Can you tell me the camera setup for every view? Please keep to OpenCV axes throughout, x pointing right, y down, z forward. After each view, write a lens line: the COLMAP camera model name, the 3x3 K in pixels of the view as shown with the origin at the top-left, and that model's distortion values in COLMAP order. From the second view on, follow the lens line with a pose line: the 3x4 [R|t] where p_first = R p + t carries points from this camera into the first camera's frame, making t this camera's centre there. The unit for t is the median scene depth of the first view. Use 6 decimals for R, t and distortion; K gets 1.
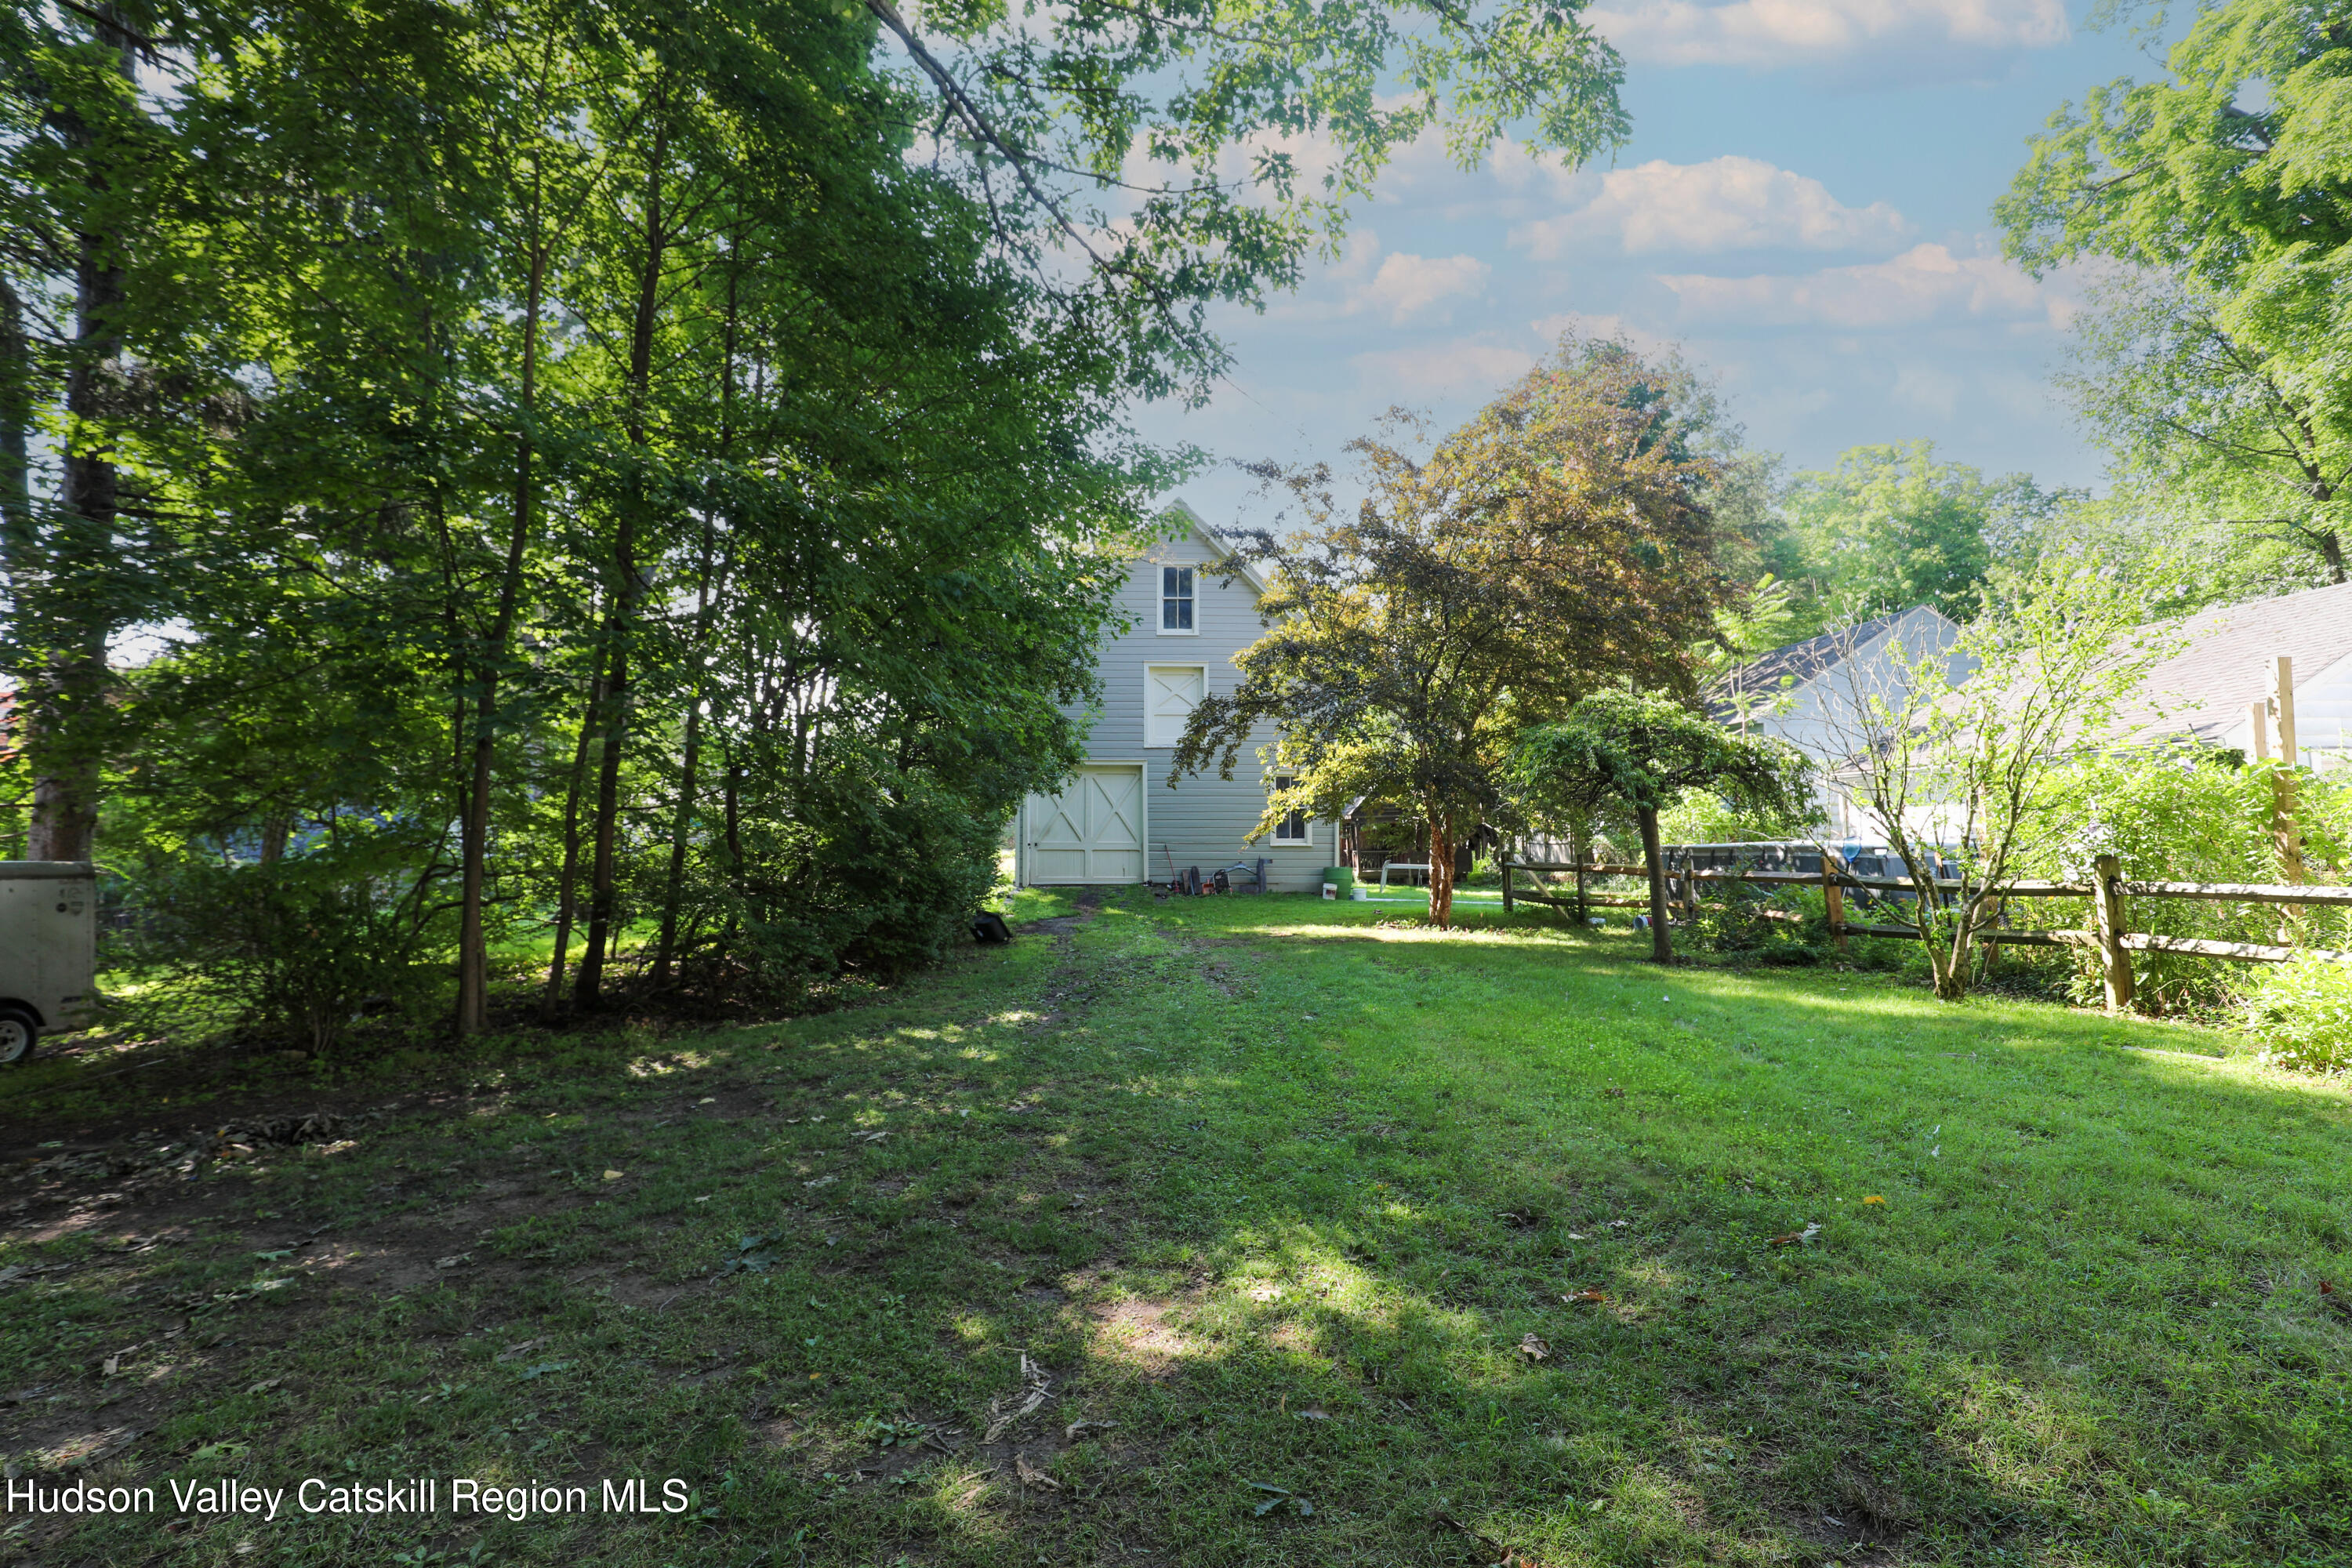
lens RADIAL K [[1073.8, 0, 1170.7], [0, 1073.8, 789.0], [0, 0, 1]] dist [0.002250, 0.000400]
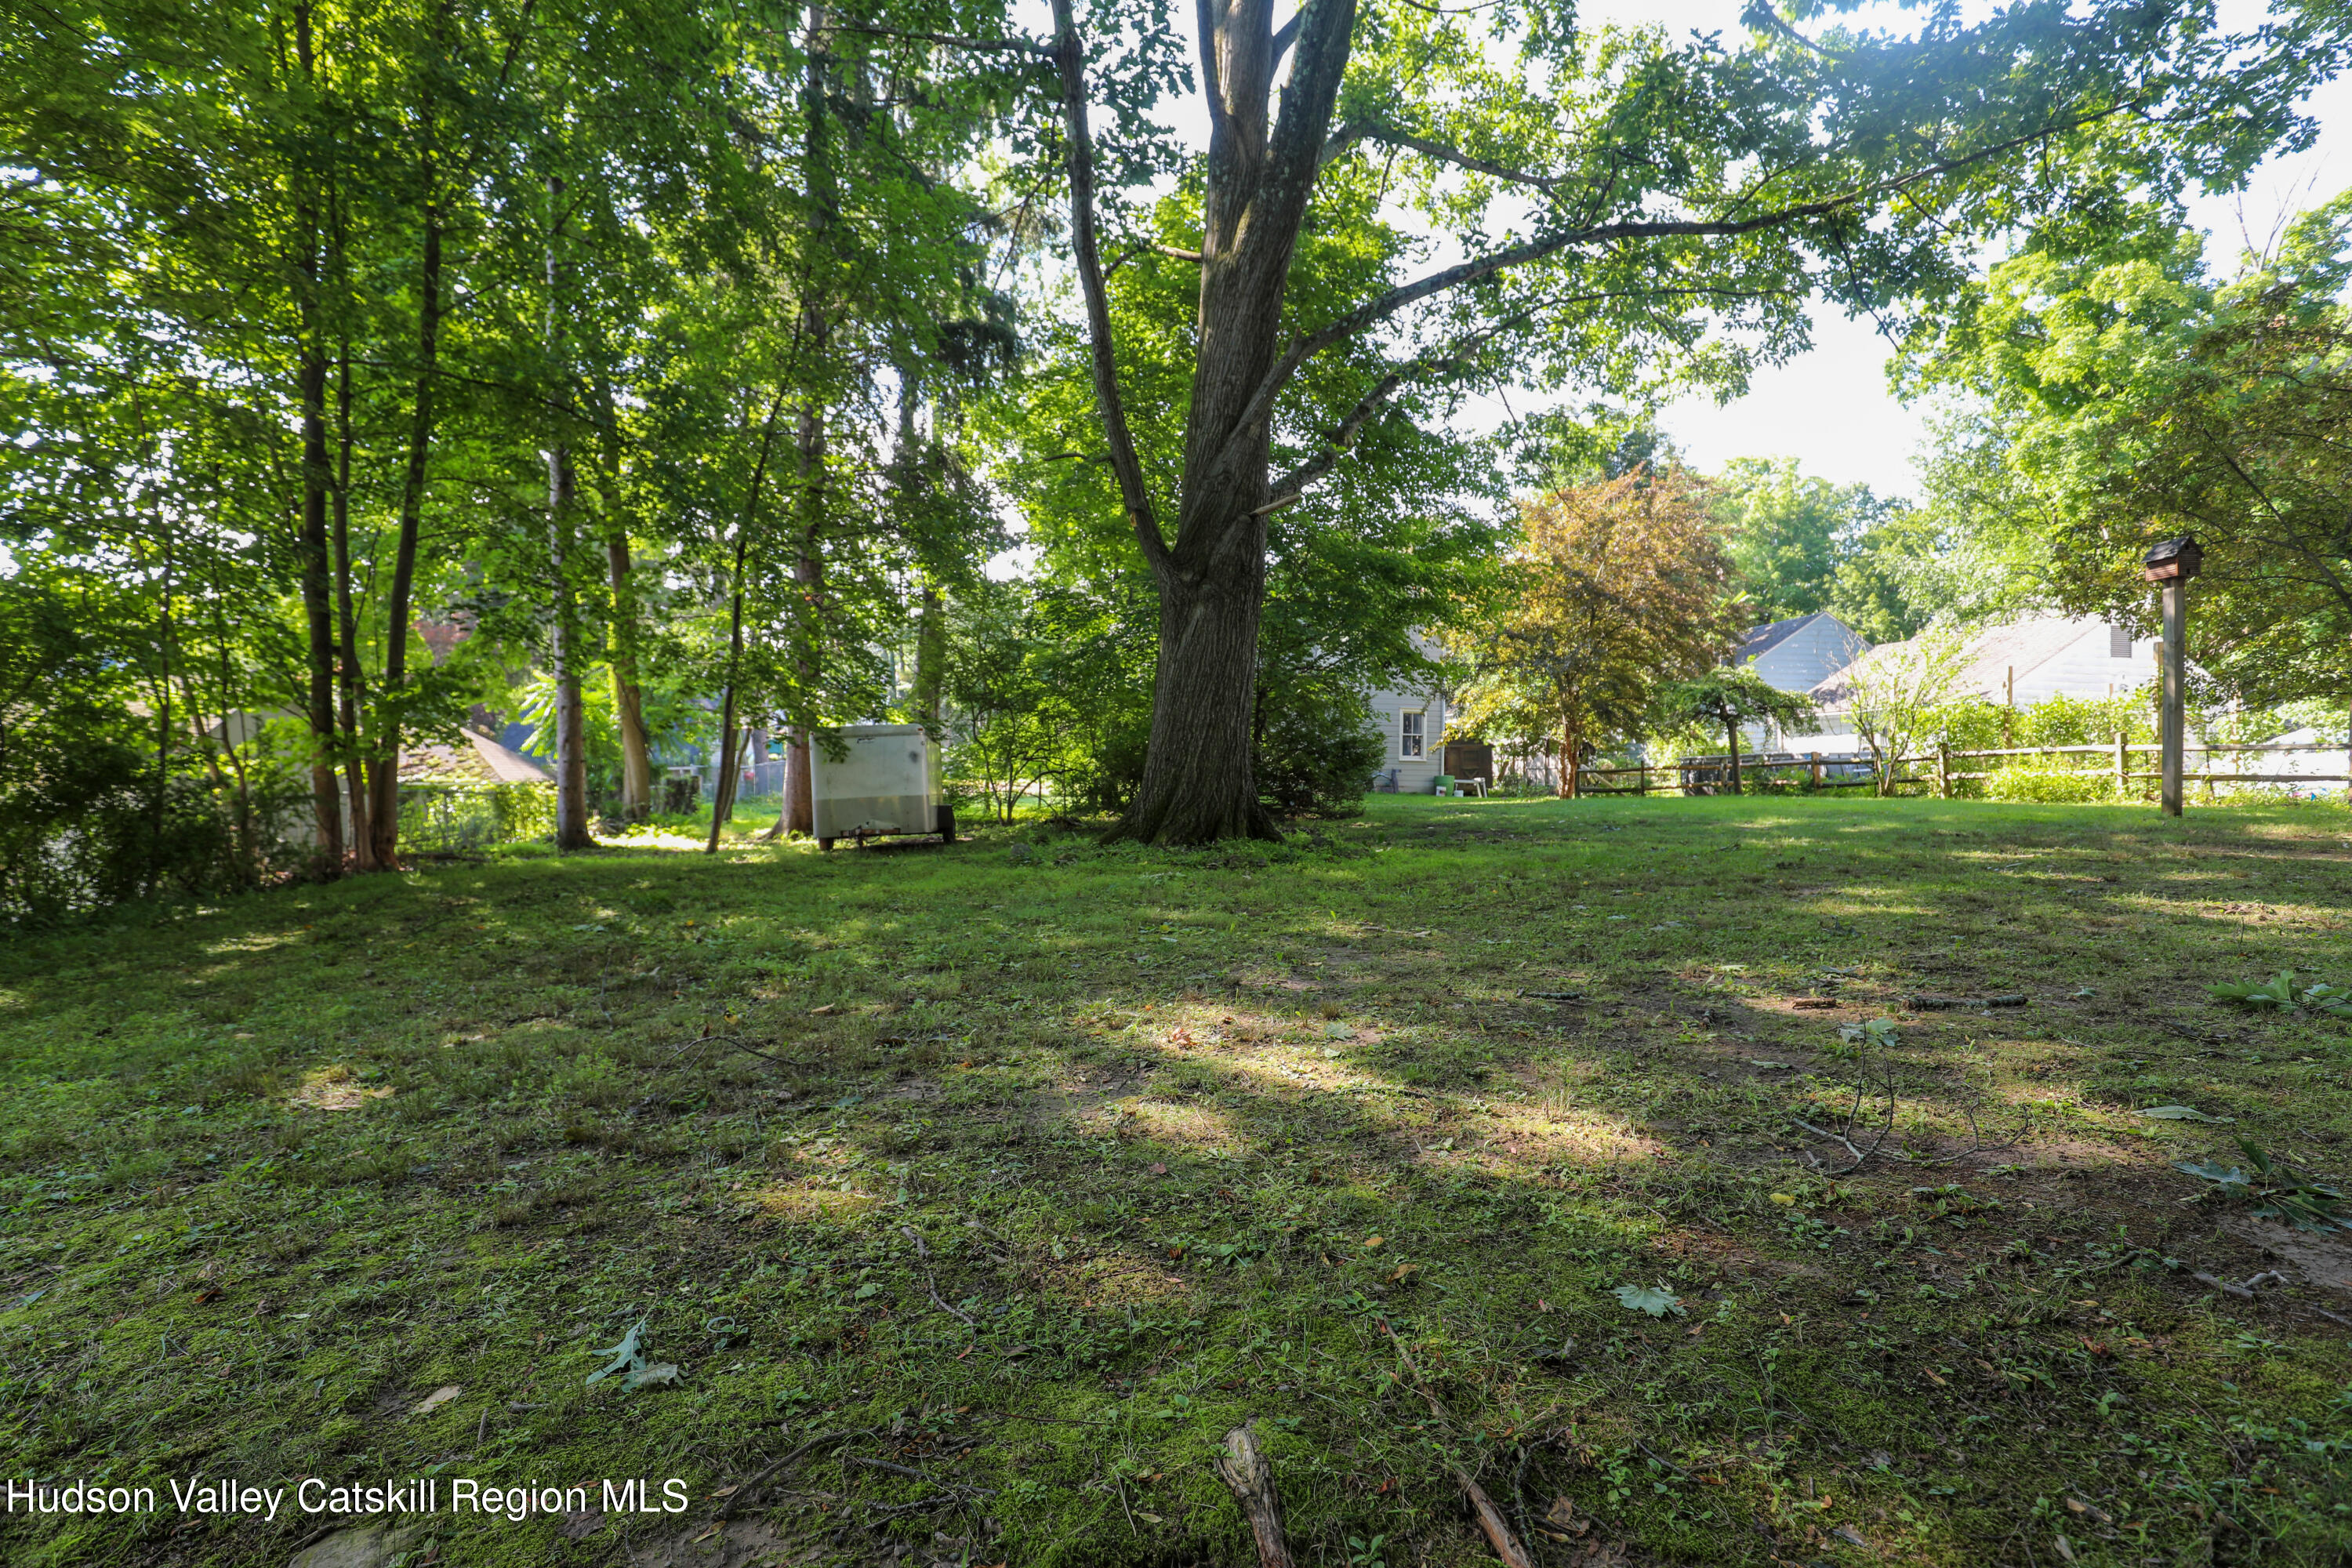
lens RADIAL K [[1073.8, 0, 1181.8], [0, 1073.8, 783.7], [0, 0, 1]] dist [0.002250, 0.000400]
pose [[0.991952, 0.018994, 0.125180, -0.400631], [-0.024666, 0.998731, 0.043918, 0.030820], [-0.124187, -0.046652, 0.991162, -0.421133]]
